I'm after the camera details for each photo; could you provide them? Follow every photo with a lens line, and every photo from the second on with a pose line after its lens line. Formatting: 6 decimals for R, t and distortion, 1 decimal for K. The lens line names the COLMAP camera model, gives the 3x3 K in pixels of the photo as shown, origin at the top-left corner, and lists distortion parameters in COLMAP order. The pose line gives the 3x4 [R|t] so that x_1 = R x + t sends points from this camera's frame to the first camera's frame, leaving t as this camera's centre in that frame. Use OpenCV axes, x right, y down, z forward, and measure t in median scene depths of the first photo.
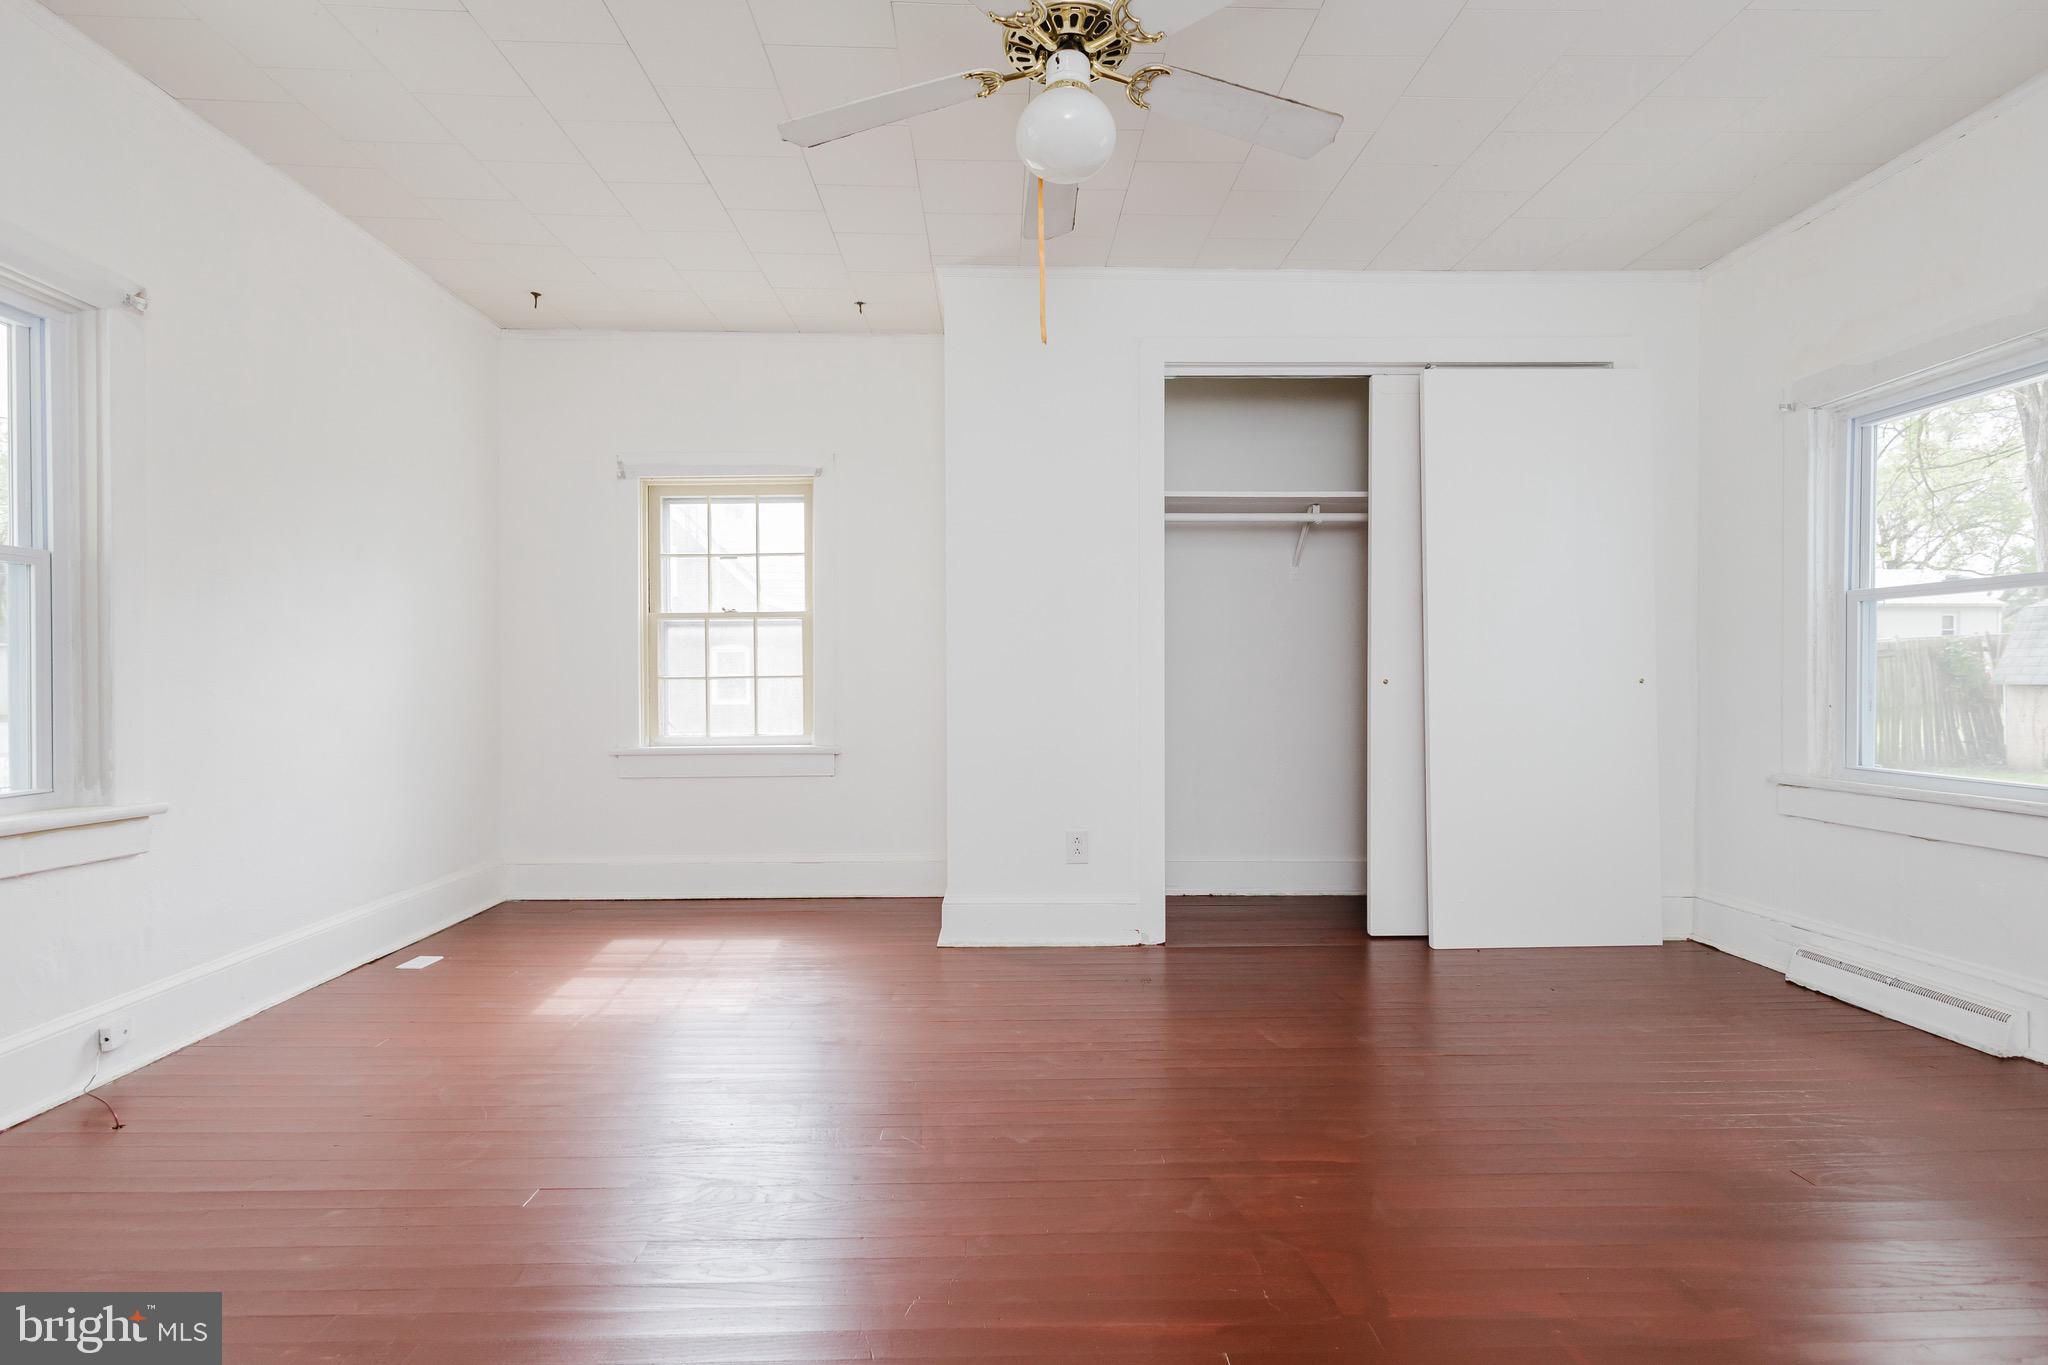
lens RADIAL K [[946.6, 0, 996.0], [0, 946.6, 686.6], [0, 0, 1]] dist [0.016131, 0.000104]
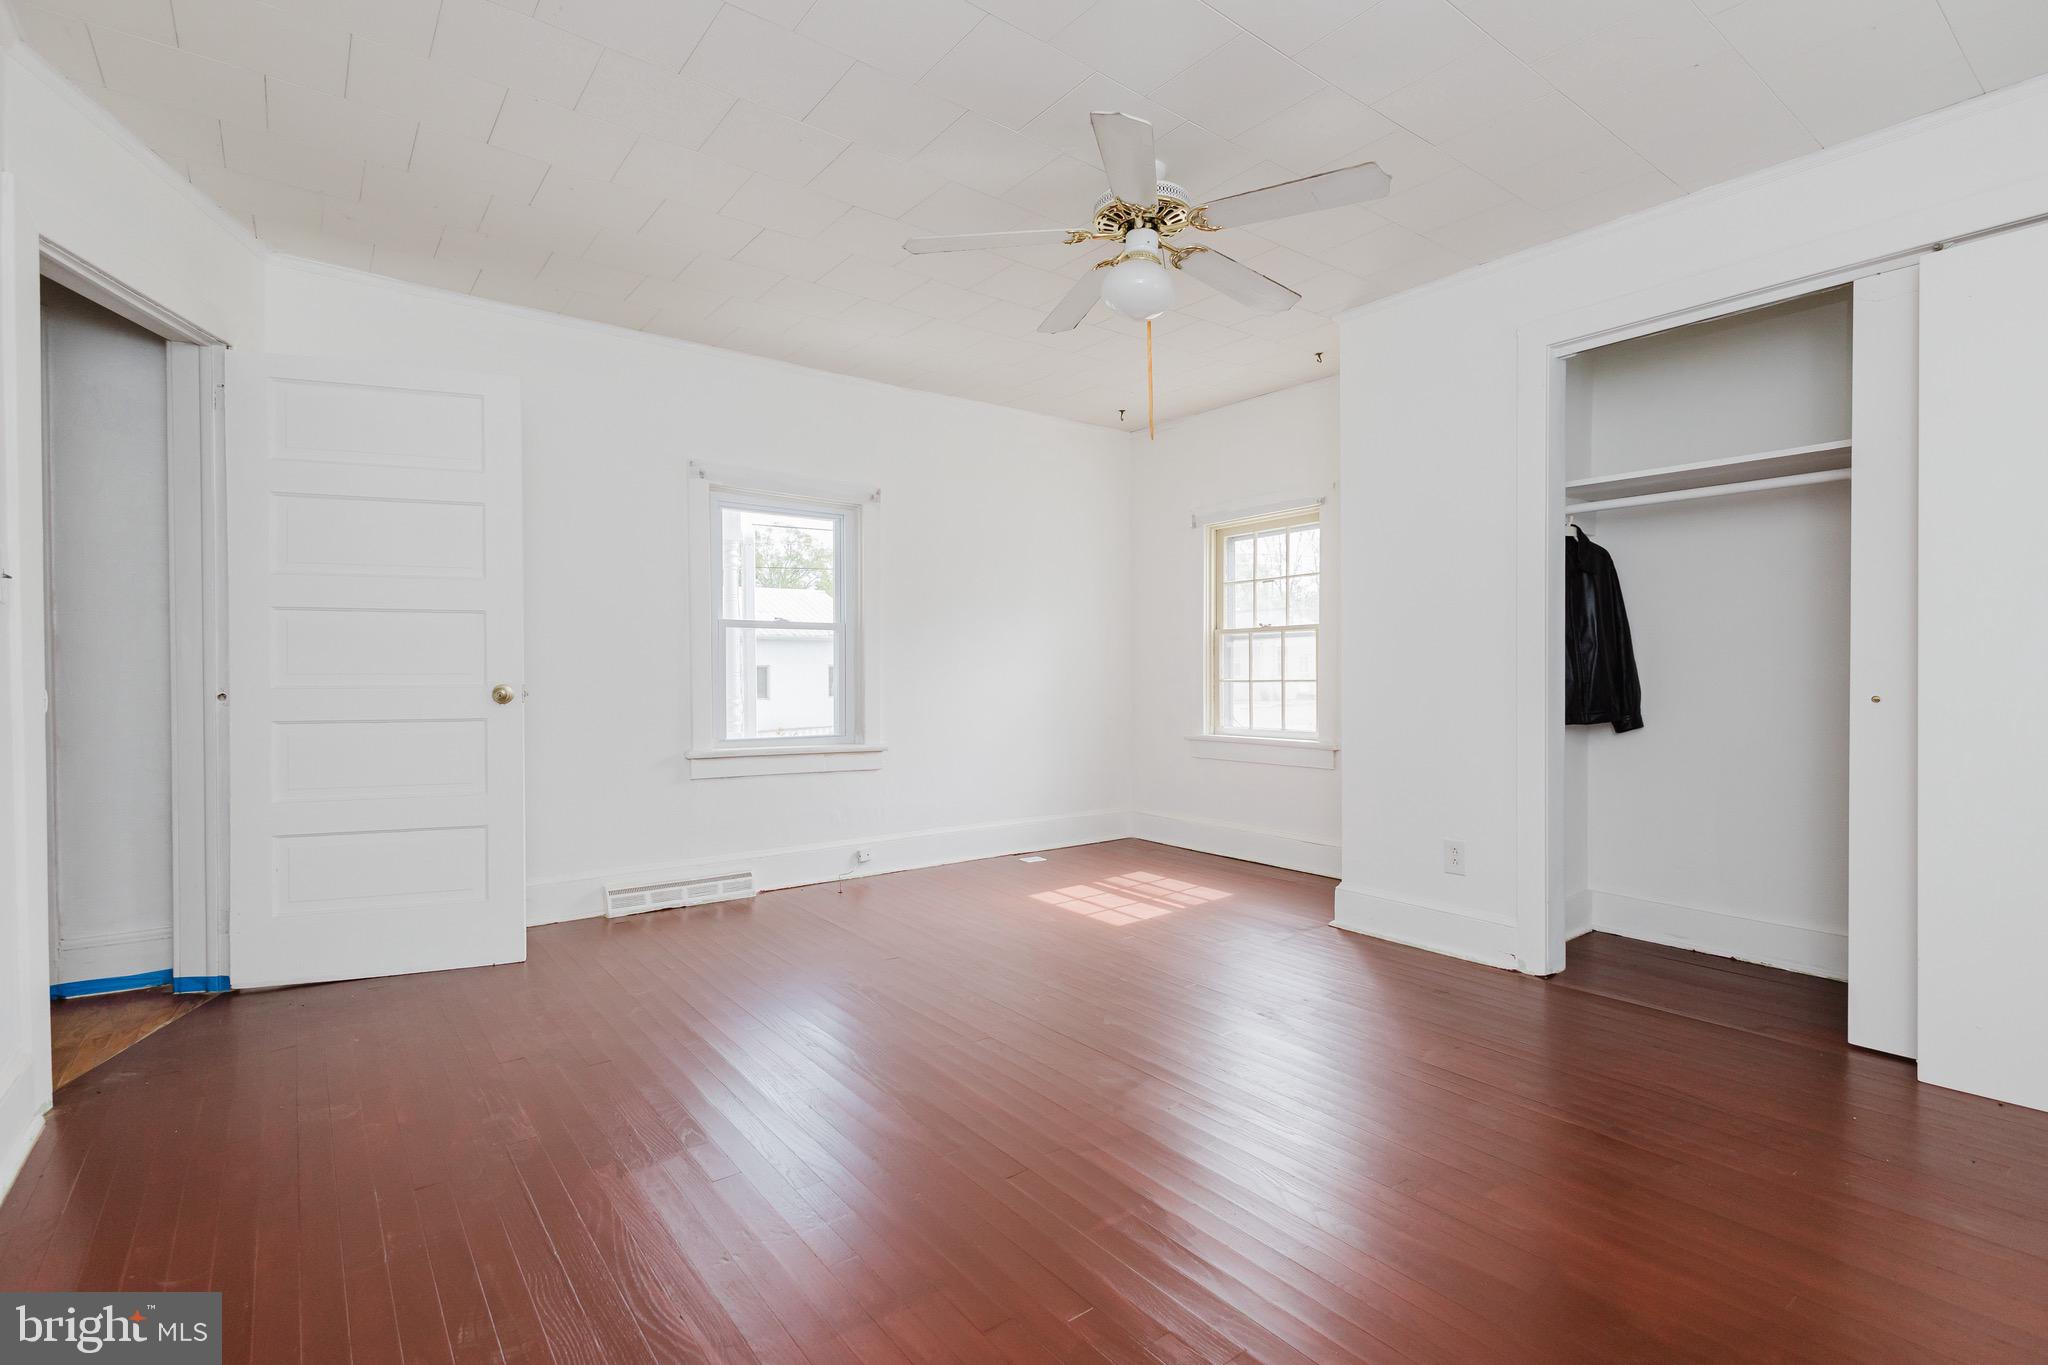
lens RADIAL K [[967.3, 0, 1028.2], [0, 967.3, 683.3], [0, 0, 1]] dist [0.021020, -0.000230]
pose [[0.589342, 0.011859, -0.807796, 0.618375], [-0.007217, 0.999930, 0.009415, -0.018606], [0.807851, 0.000281, 0.589386, 0.036045]]
